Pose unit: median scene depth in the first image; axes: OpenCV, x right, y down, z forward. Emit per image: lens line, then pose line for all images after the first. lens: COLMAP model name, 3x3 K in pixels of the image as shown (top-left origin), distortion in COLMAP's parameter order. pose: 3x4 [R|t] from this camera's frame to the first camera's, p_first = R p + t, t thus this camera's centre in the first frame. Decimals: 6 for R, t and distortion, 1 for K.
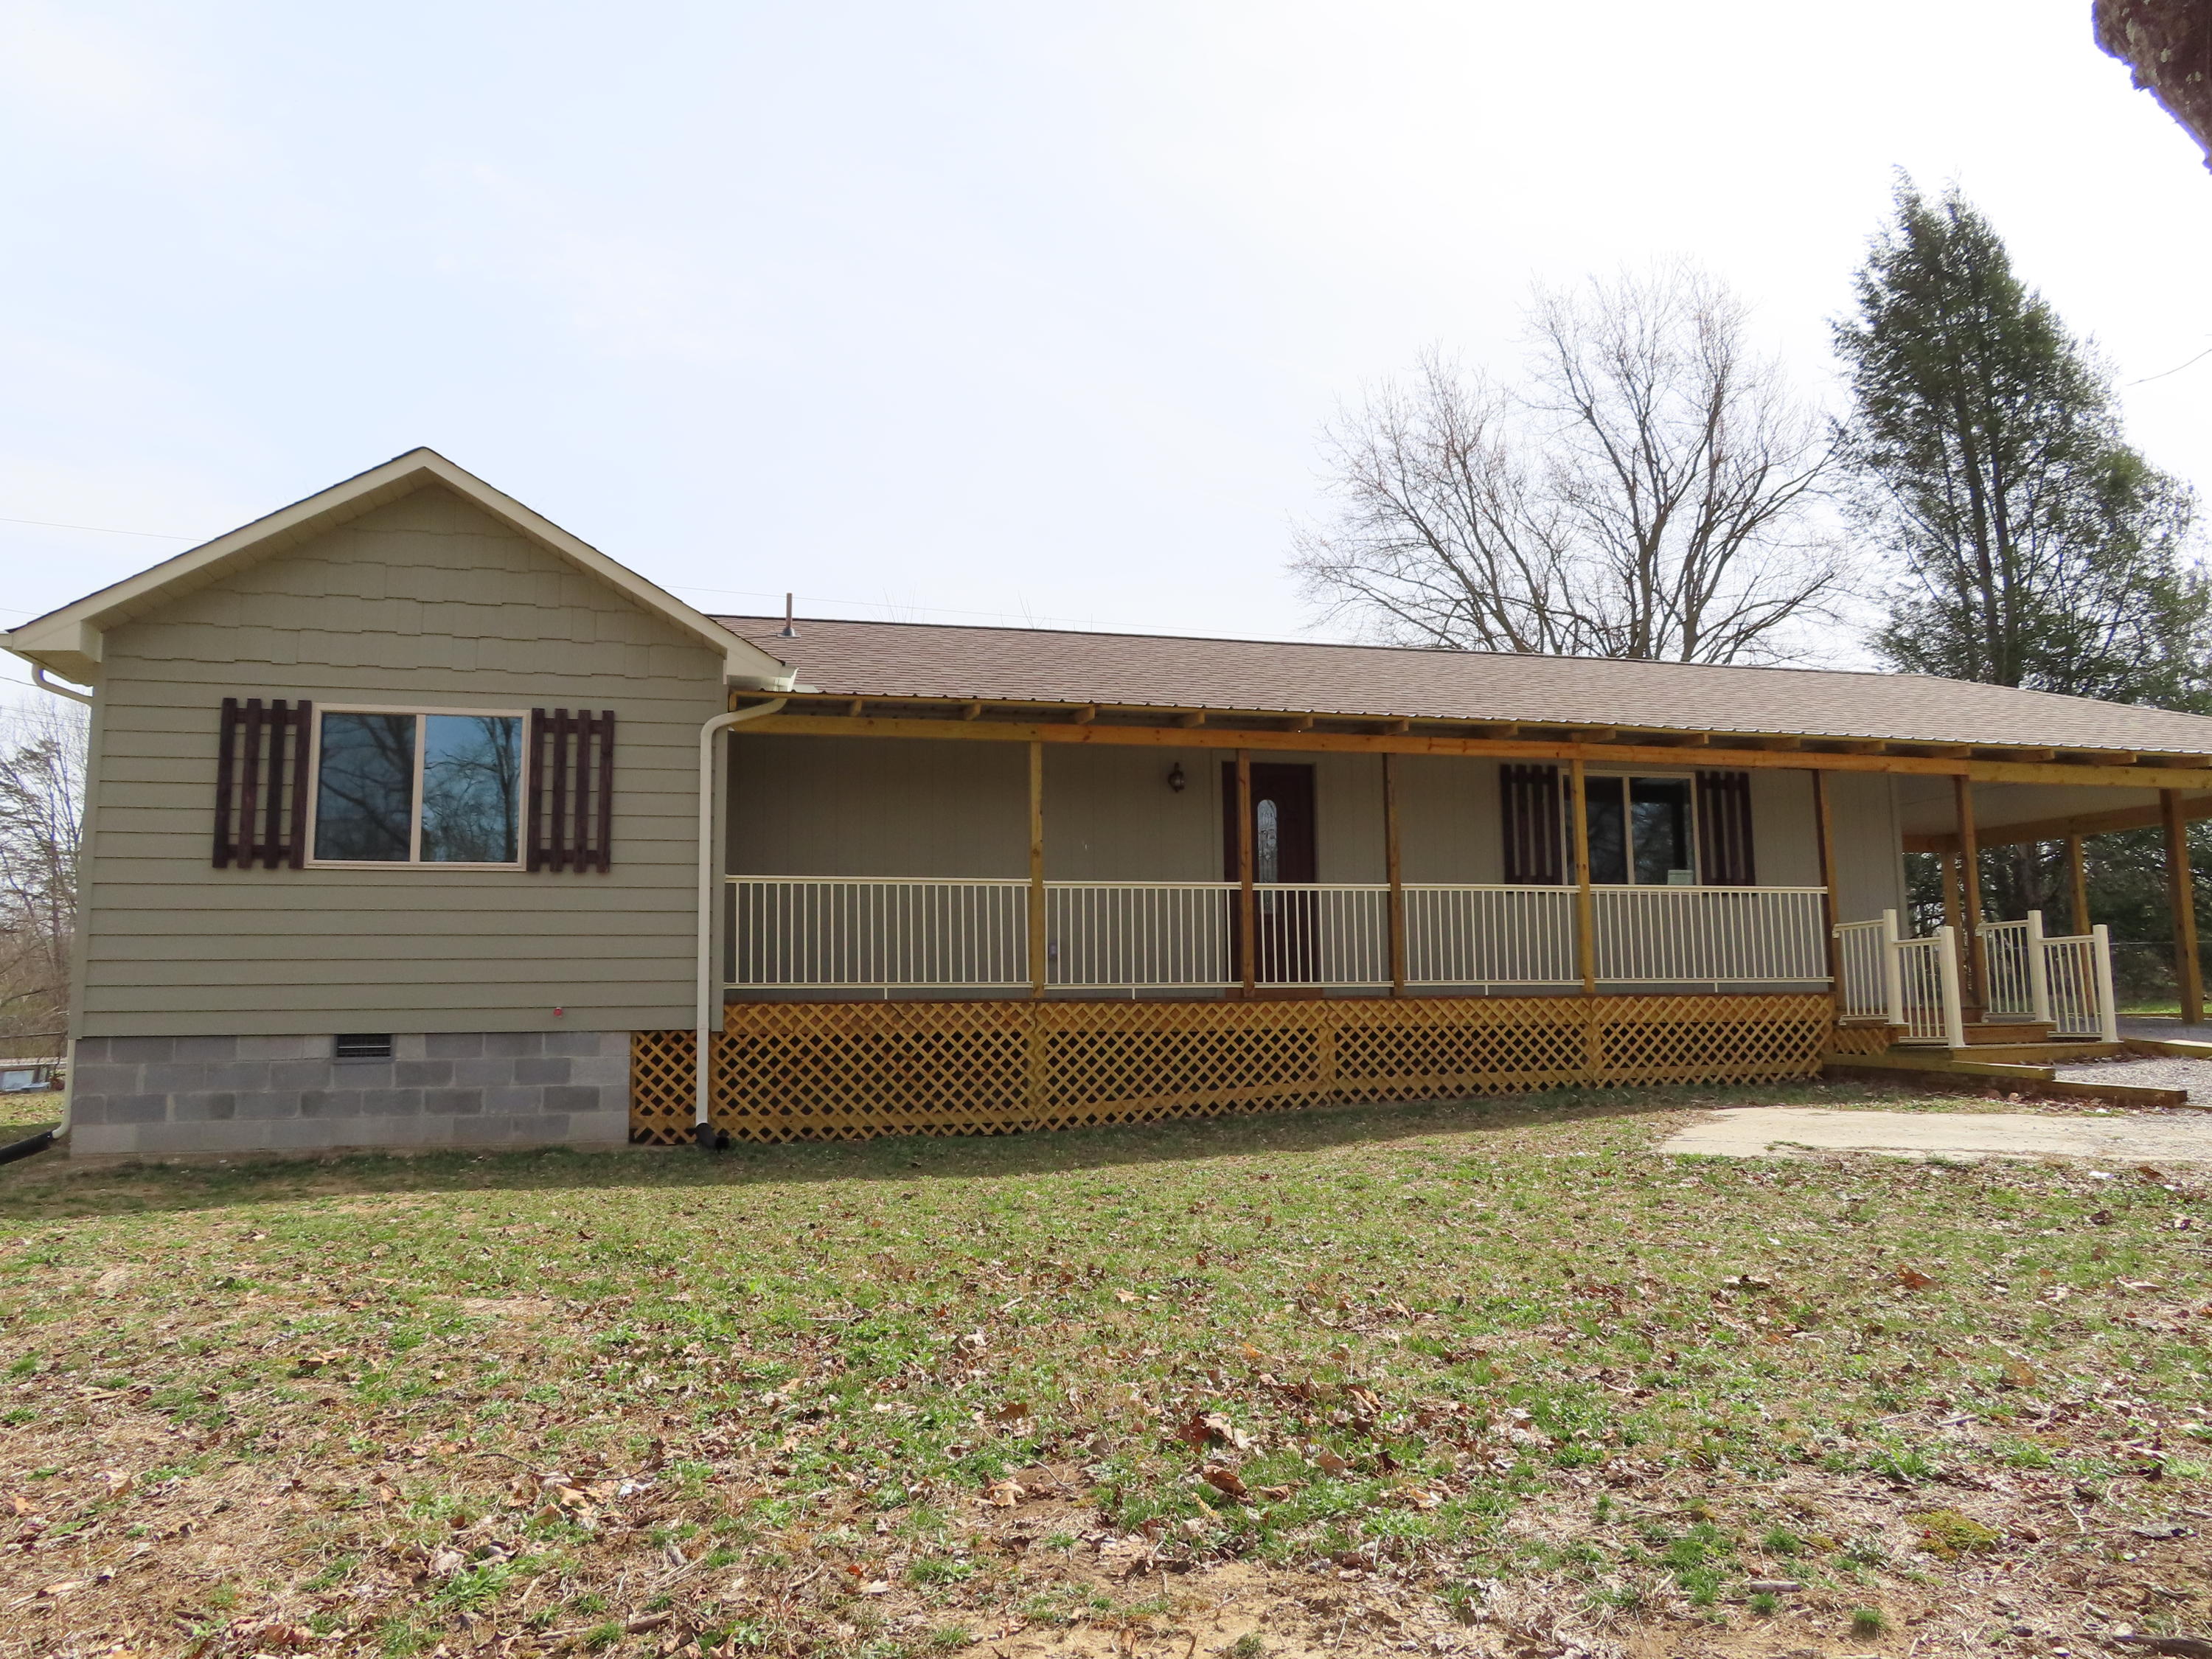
lens RADIAL K [[1557.3, 0, 1106.0], [0, 1557.3, 829.5], [0, 0, 1]] dist [-0.005877, -0.002244]
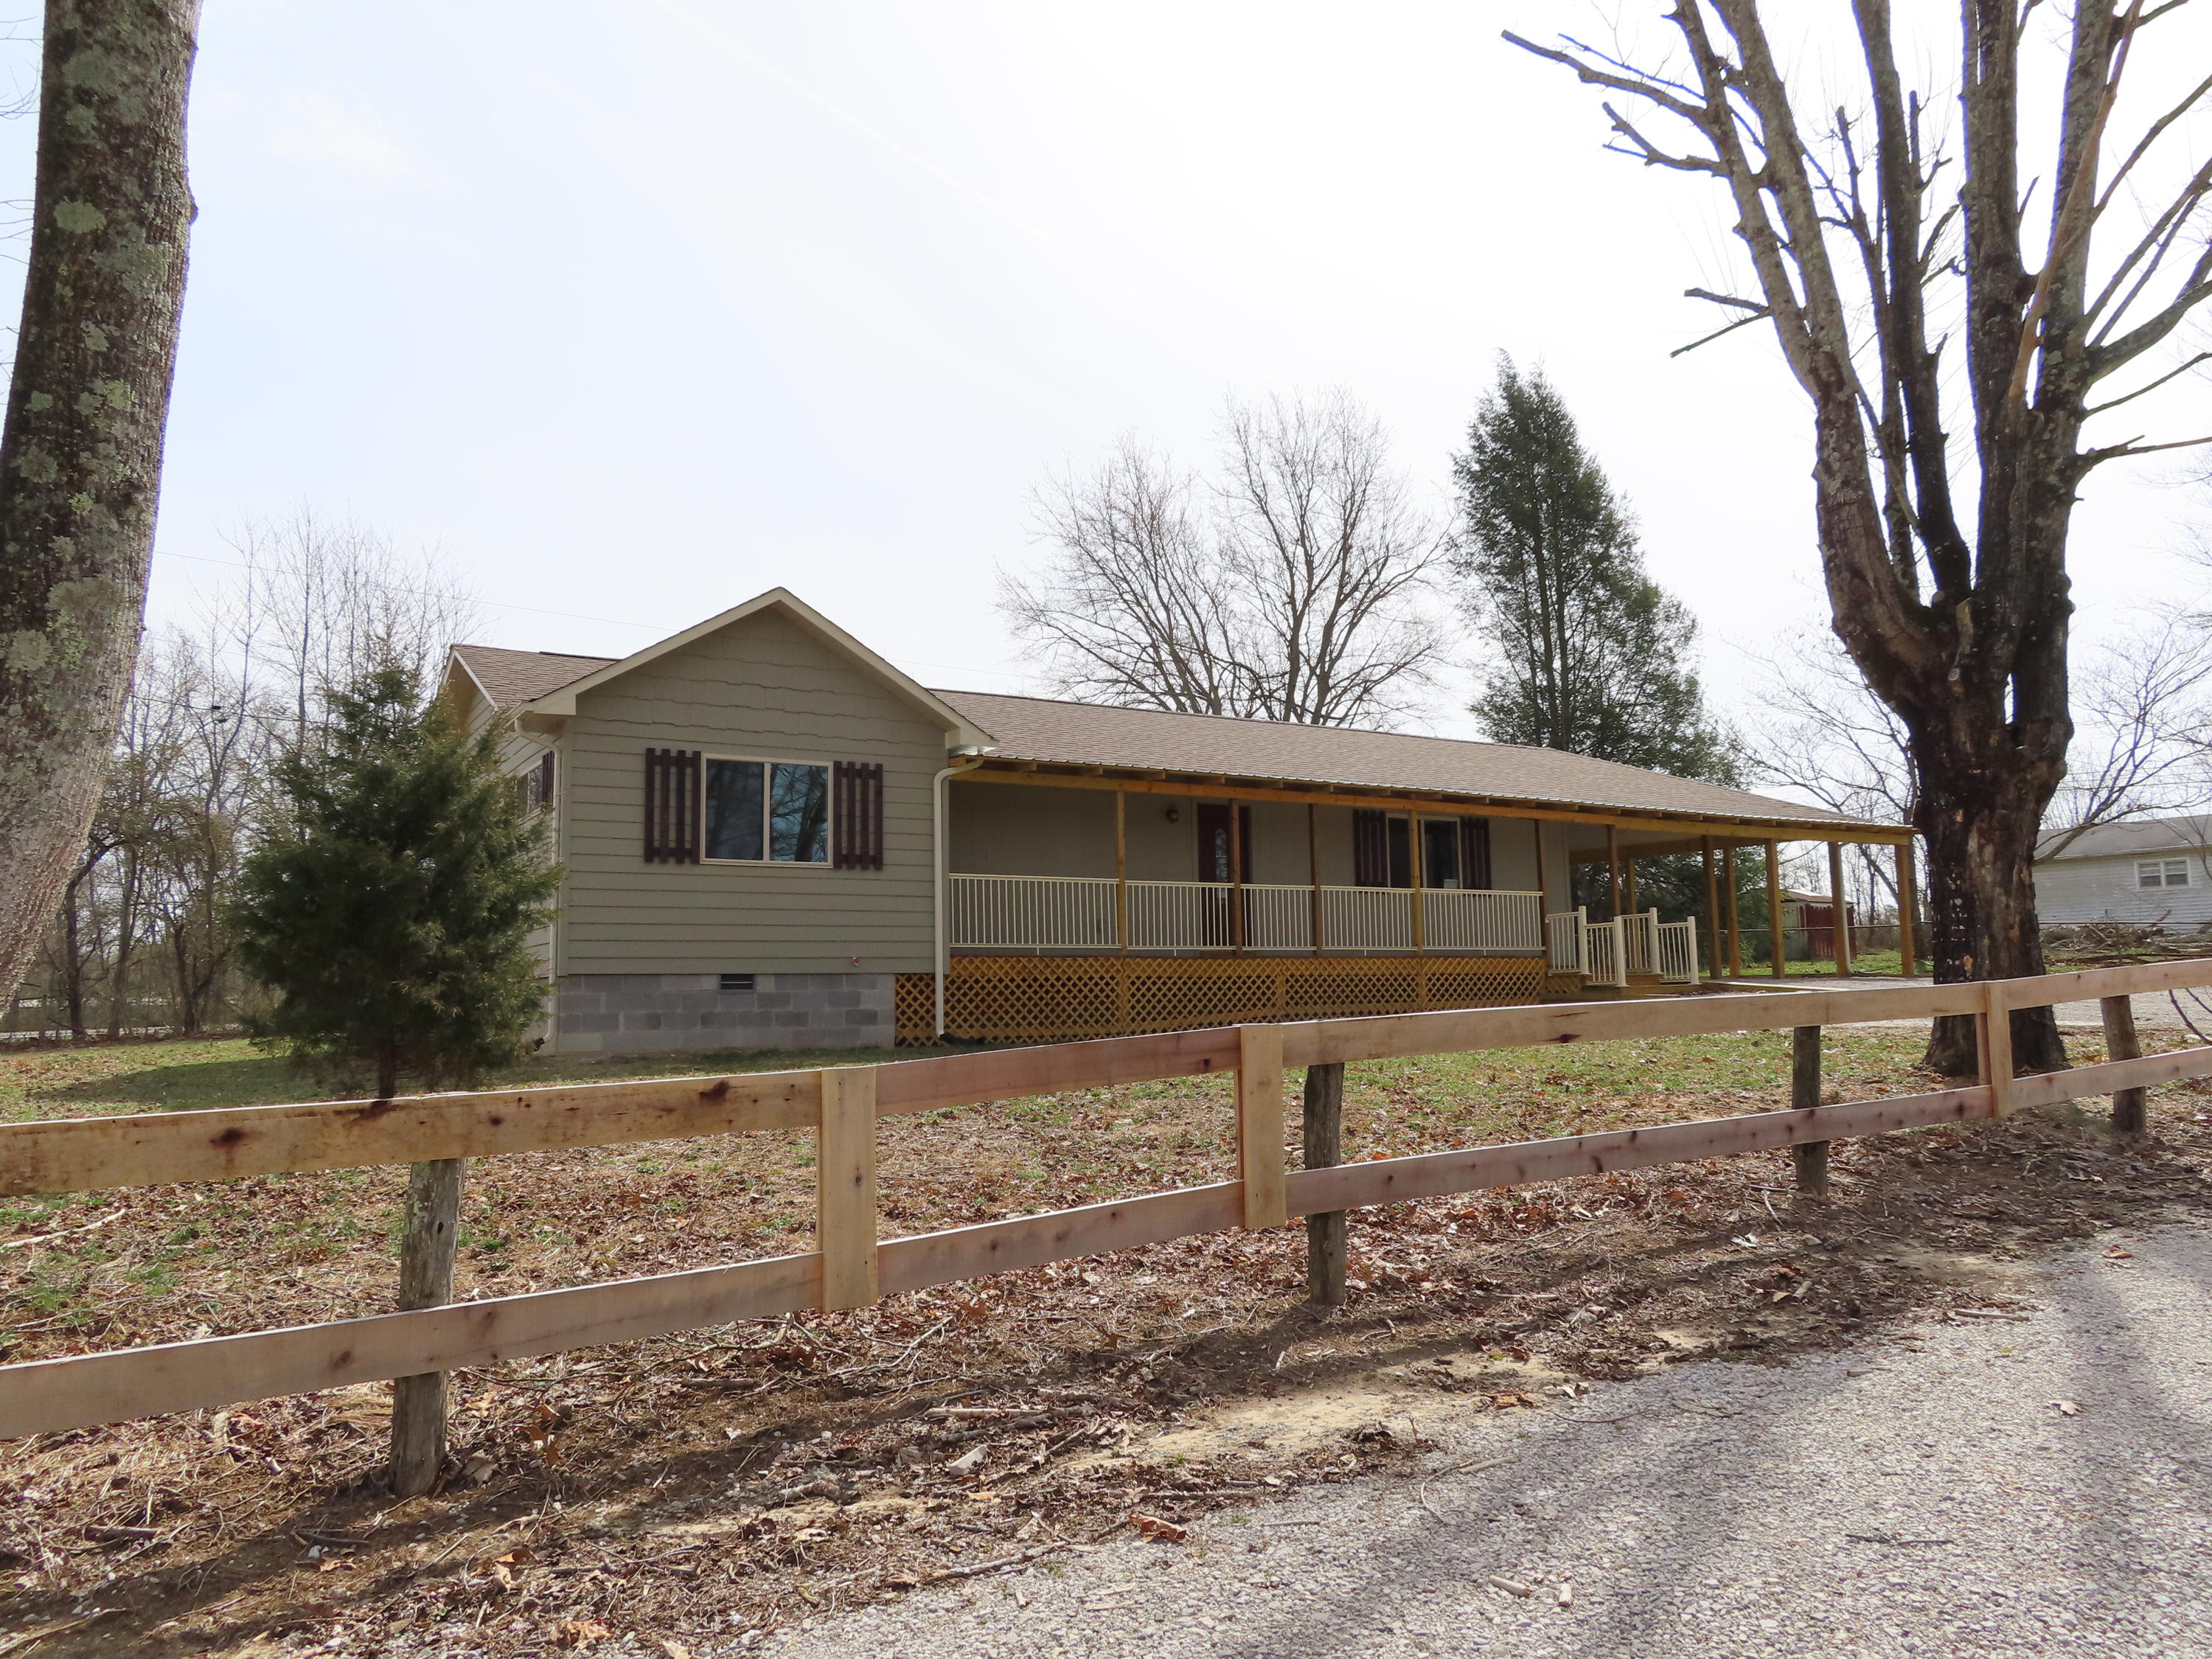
lens RADIAL K [[1557.3, 0, 1106.0], [0, 1557.3, 829.5], [0, 0, 1]] dist [-0.005877, -0.002244]
pose [[0.956787, 0.027638, 0.289472, -0.525619], [-0.028756, 0.999586, -0.000390, -0.017129], [-0.289363, -0.007951, 0.957186, -0.503725]]
